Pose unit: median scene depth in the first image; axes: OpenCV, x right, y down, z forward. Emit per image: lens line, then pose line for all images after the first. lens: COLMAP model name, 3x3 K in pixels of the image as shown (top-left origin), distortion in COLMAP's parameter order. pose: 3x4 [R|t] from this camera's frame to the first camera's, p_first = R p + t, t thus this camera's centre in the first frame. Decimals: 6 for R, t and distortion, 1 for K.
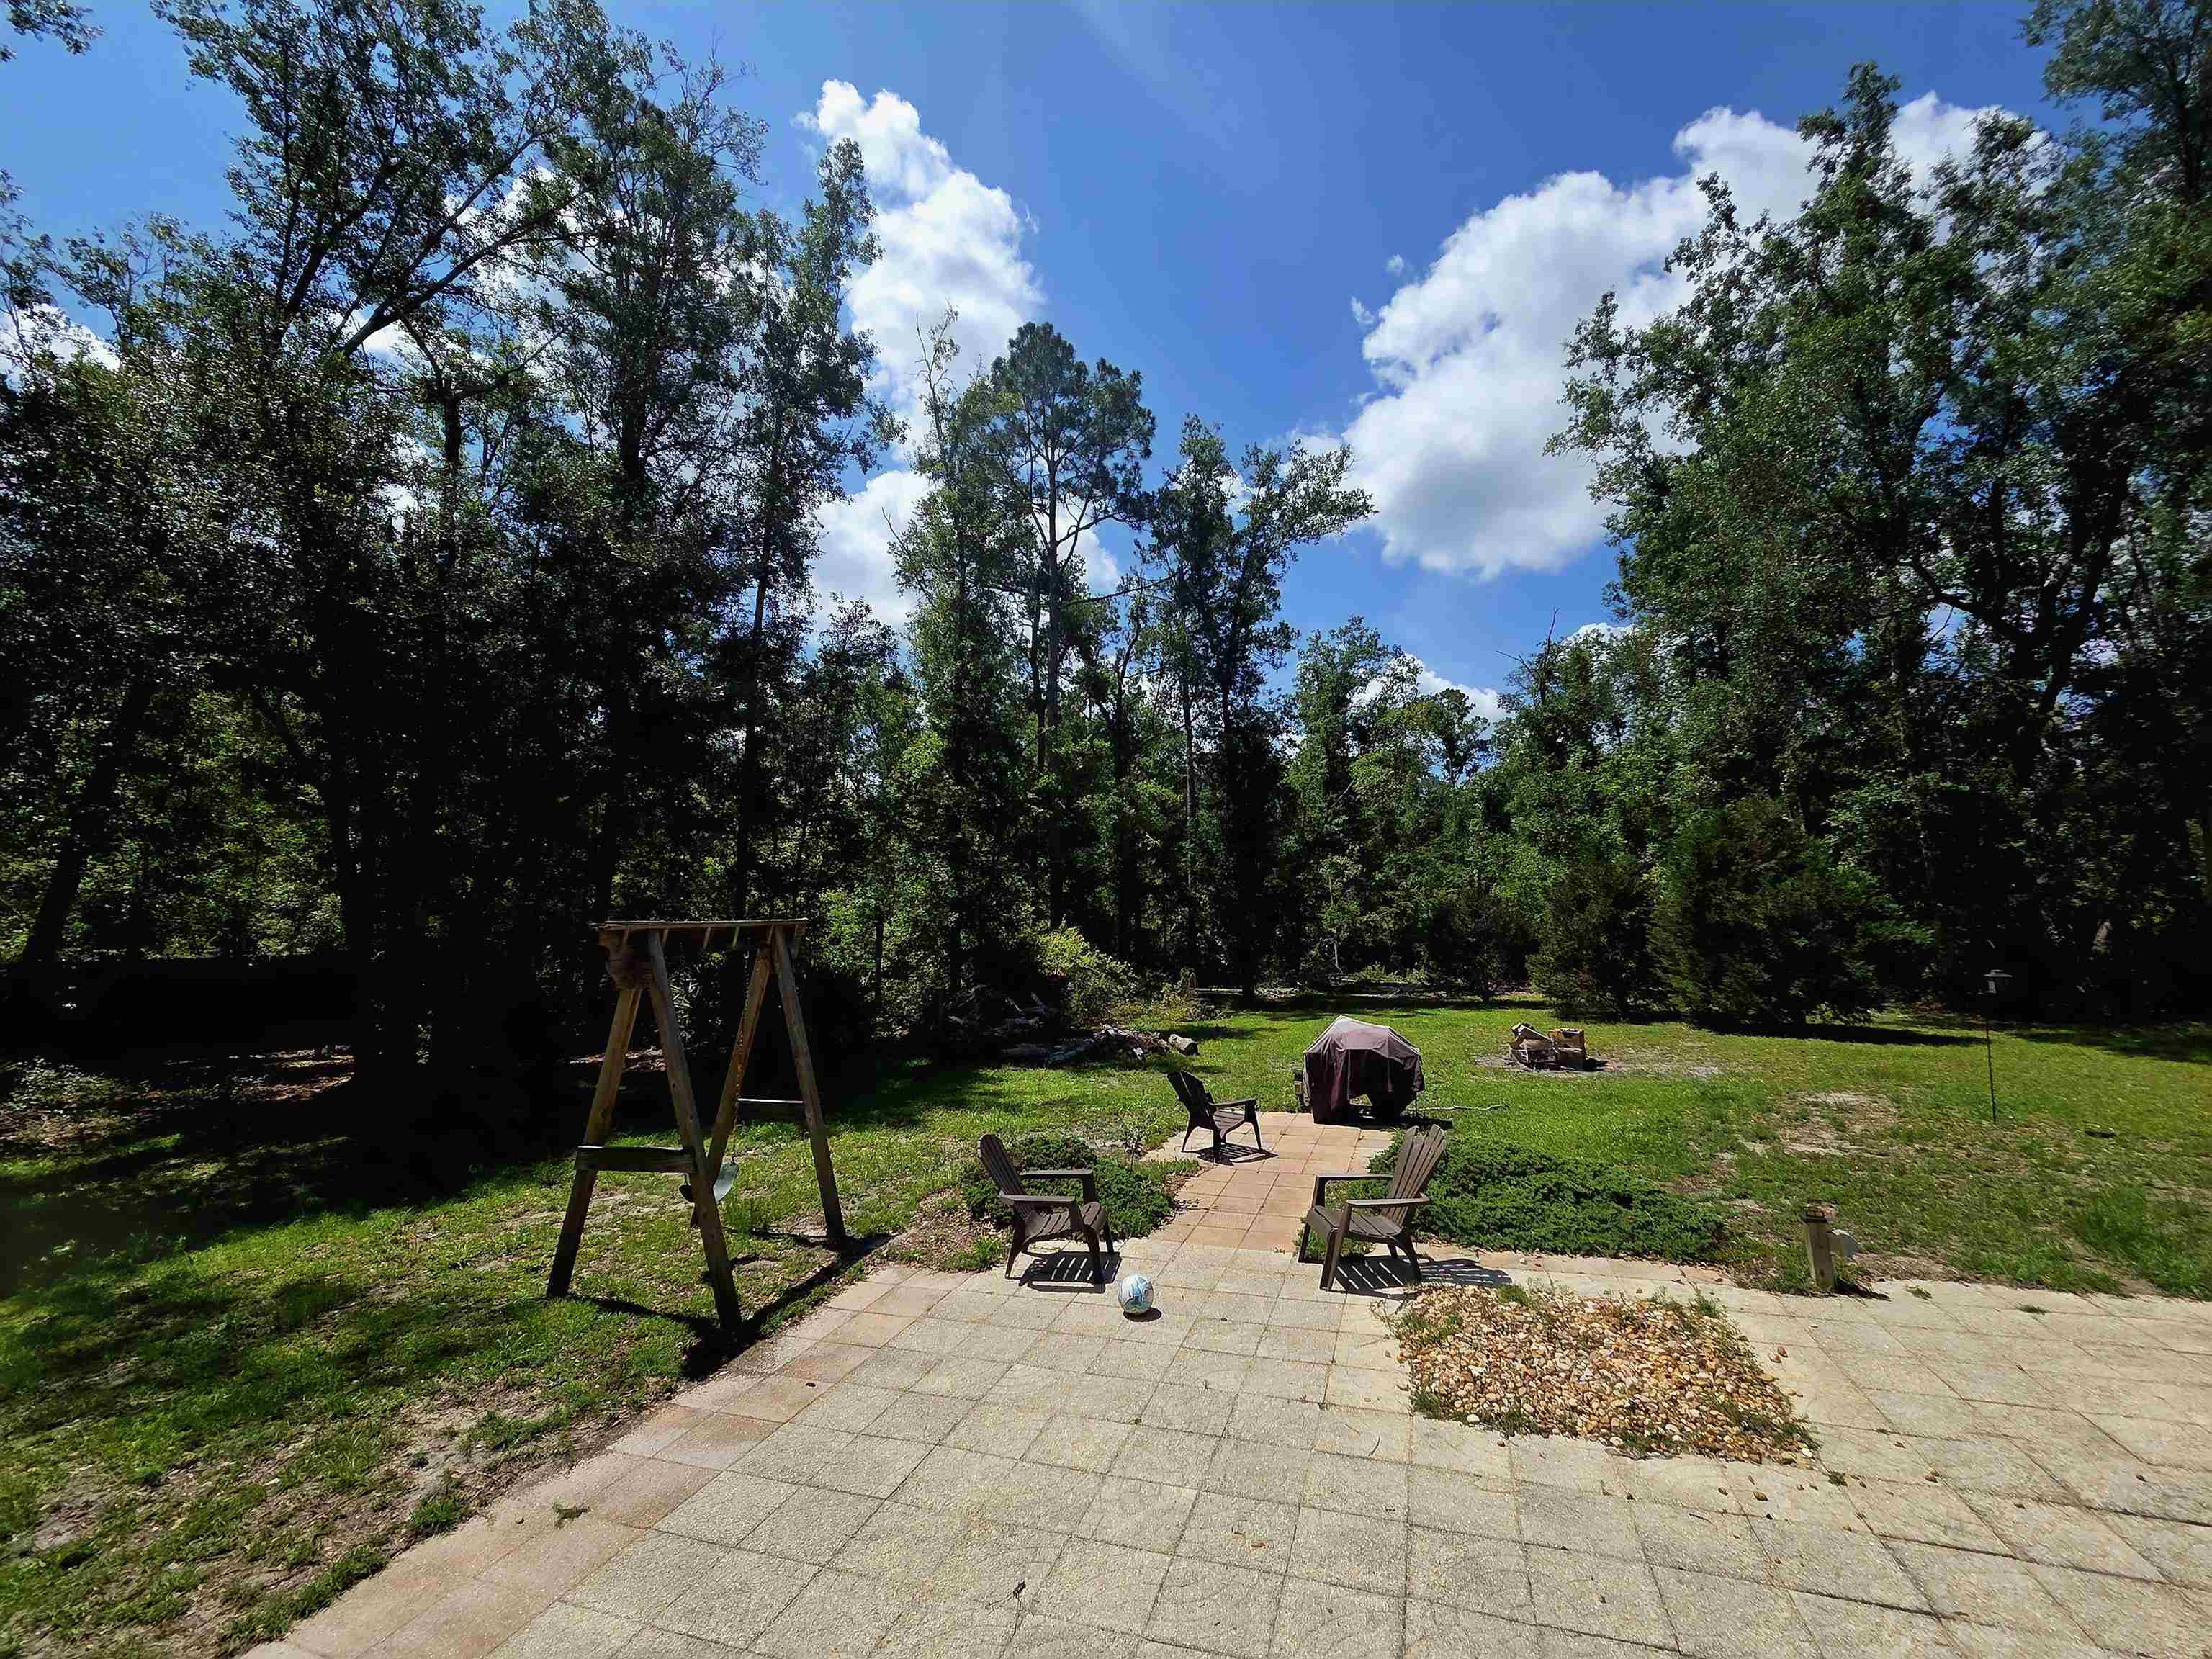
lens RADIAL K [[906.2, 0, 1120.4], [0, 906.2, 832.8], [0, 0, 1]] dist [0.003915, -0.000123]
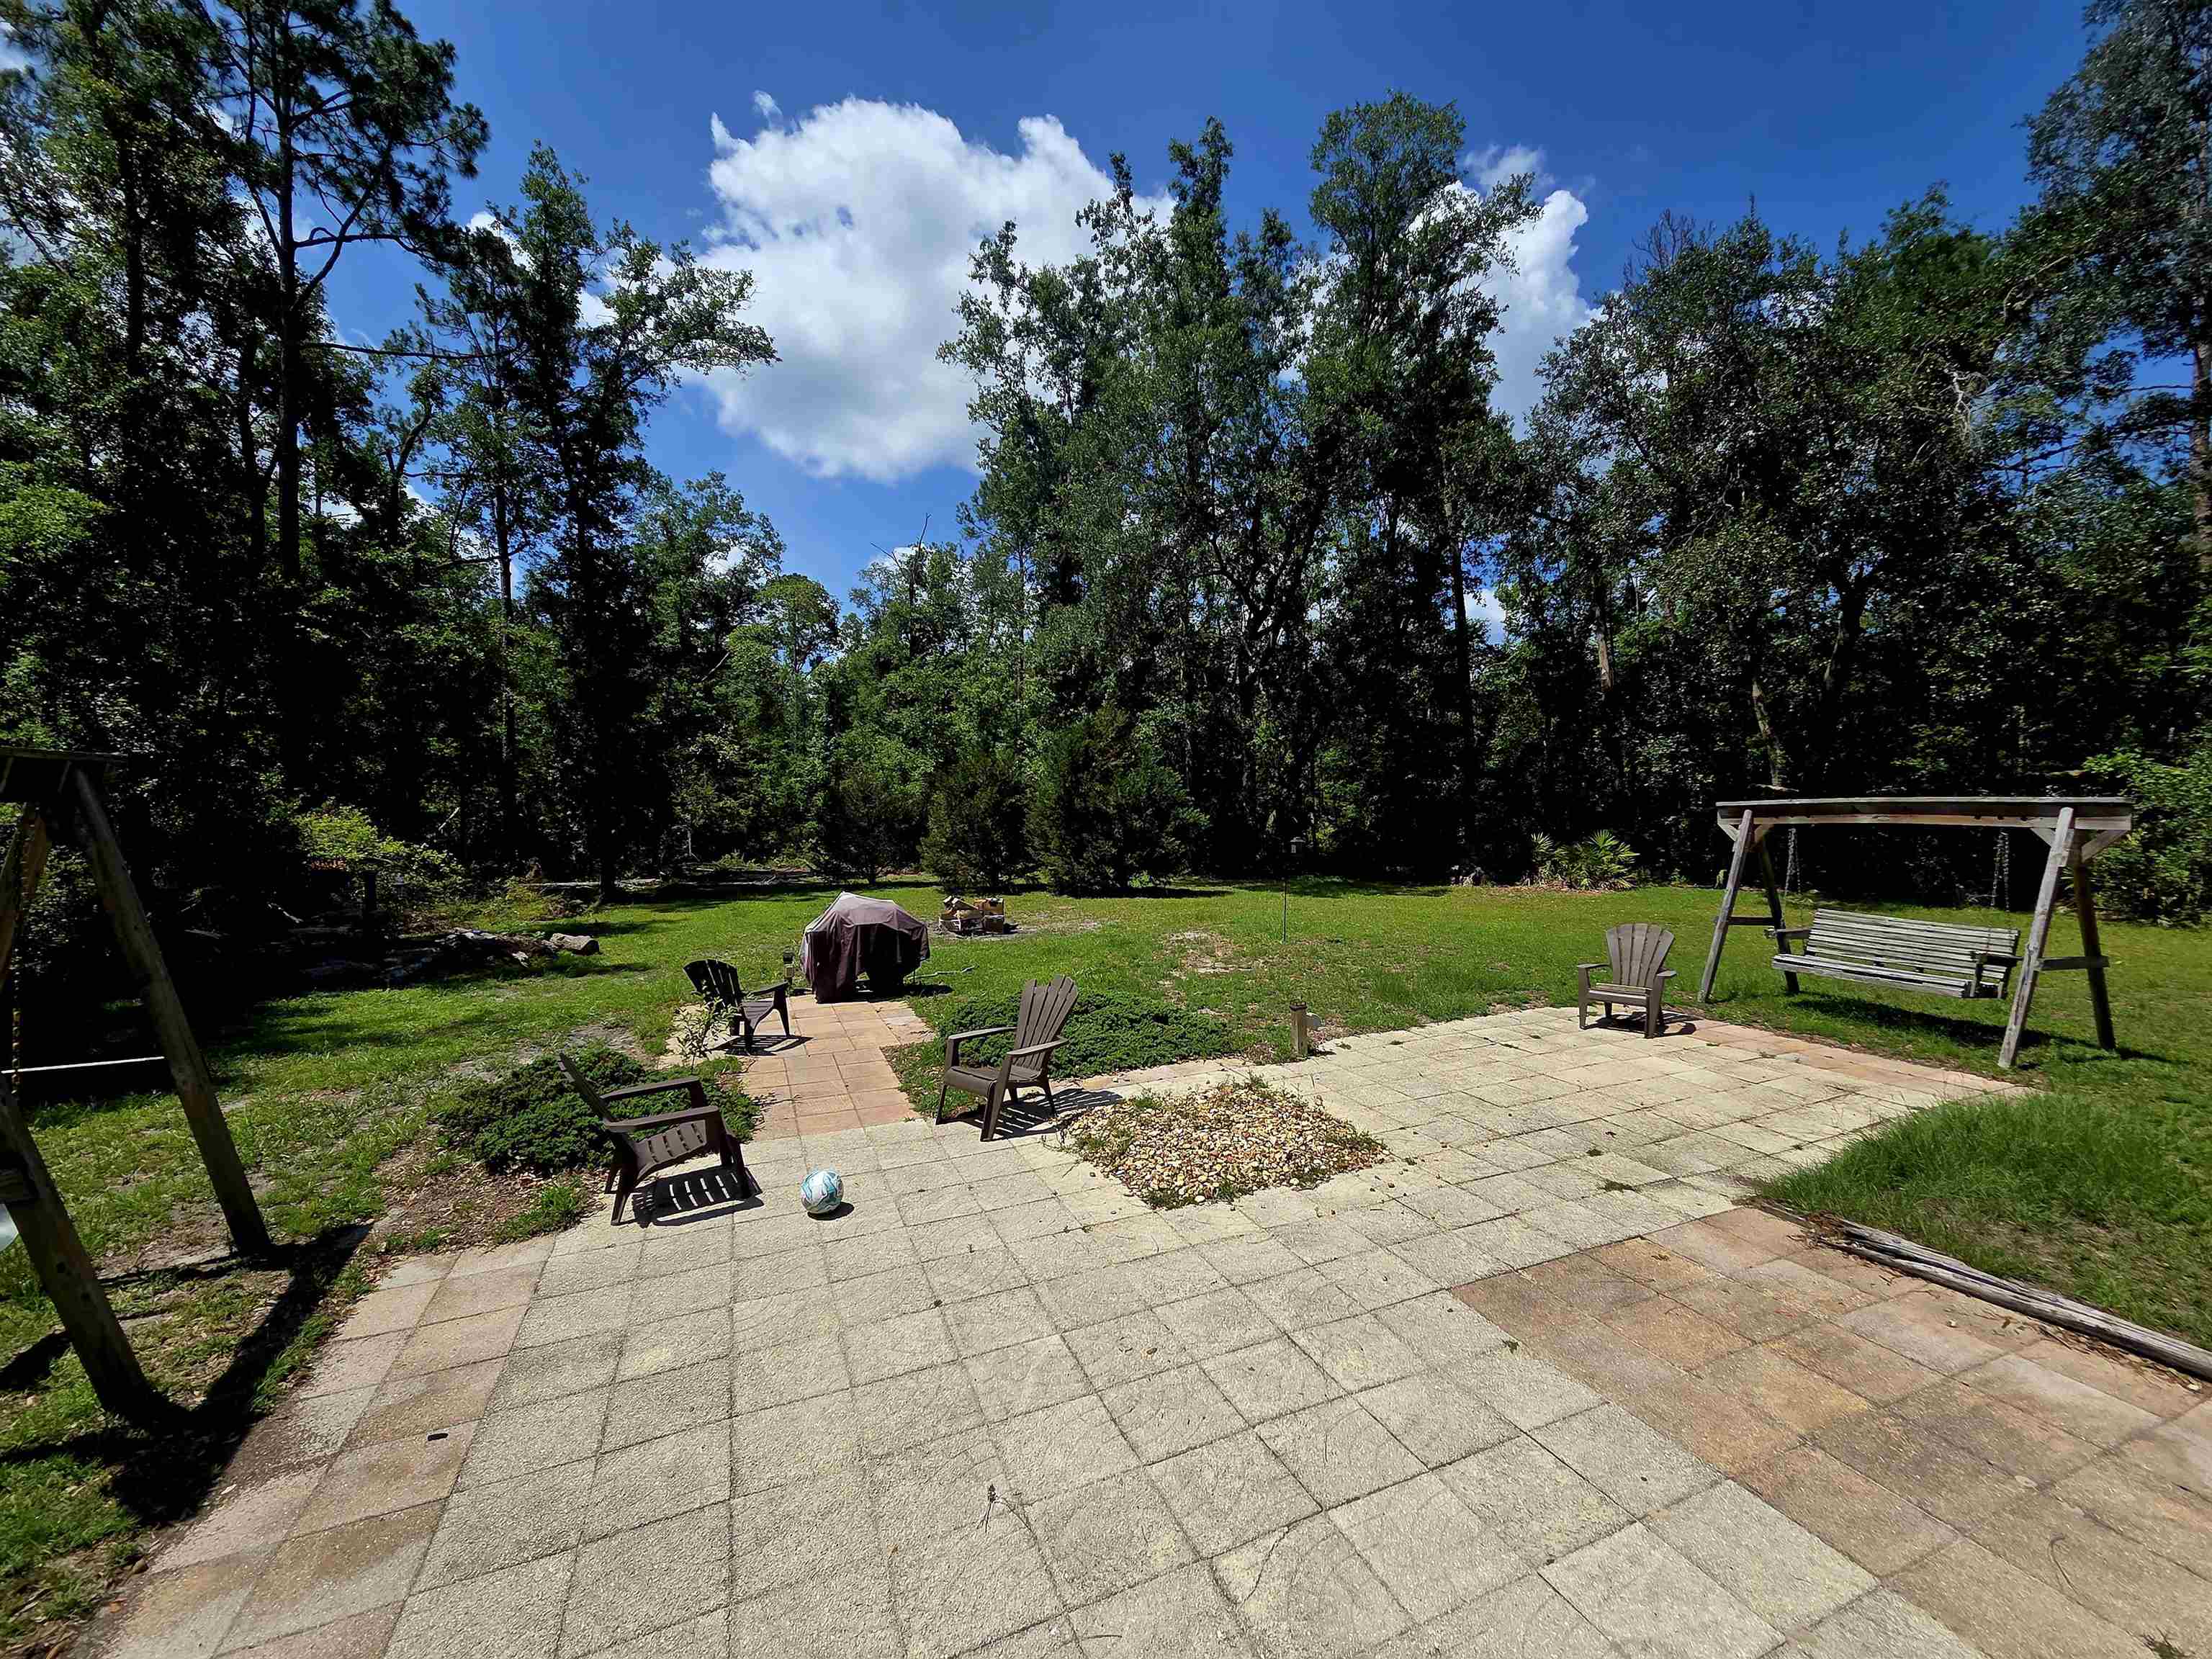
lens RADIAL K [[906.2, 0, 1112.8], [0, 906.2, 833.0], [0, 0, 1]] dist [0.003915, -0.000123]
pose [[0.747091, -0.002683, 0.664716, -0.122843], [-0.075382, 0.993199, 0.088733, 0.021583], [-0.660434, -0.116399, 0.741808, 0.068965]]
